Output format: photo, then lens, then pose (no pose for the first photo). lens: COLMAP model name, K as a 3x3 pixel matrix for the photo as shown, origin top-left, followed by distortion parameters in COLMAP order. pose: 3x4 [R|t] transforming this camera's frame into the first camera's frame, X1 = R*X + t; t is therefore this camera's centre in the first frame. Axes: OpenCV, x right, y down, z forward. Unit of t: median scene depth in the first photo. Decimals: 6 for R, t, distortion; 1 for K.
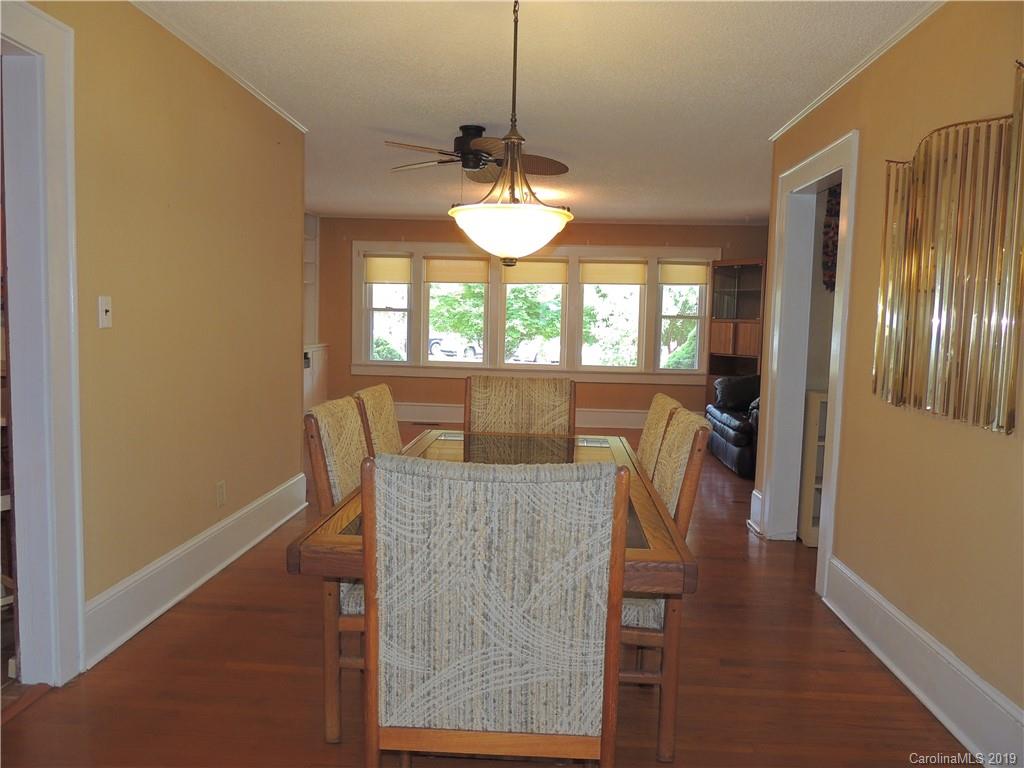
lens RADIAL K [[734.9, 0, 514.9], [0, 734.9, 386.4], [0, 0, 1]] dist [-0.008953, -0.008344]
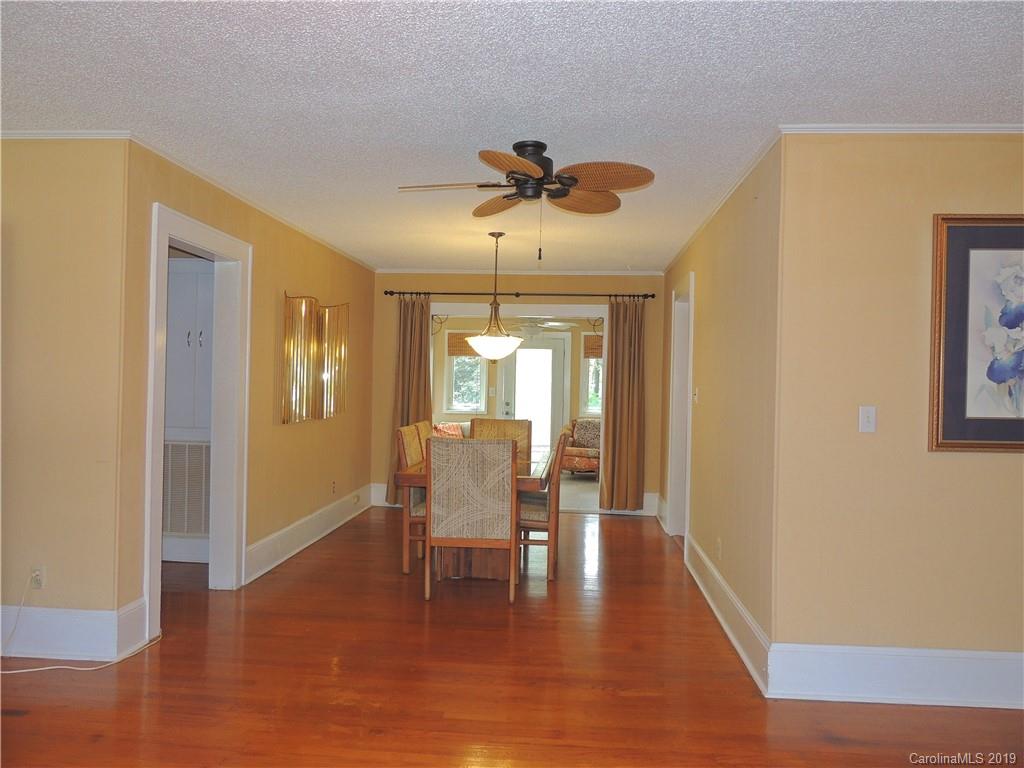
lens RADIAL K [[734.9, 0, 514.9], [0, 734.9, 386.4], [0, 0, 1]] dist [-0.008953, -0.008344]
pose [[0.999296, 0.028501, -0.024410, 0.094762], [-0.030383, 0.996286, -0.080564, 0.052554], [0.022024, 0.081249, 0.996450, -0.934984]]
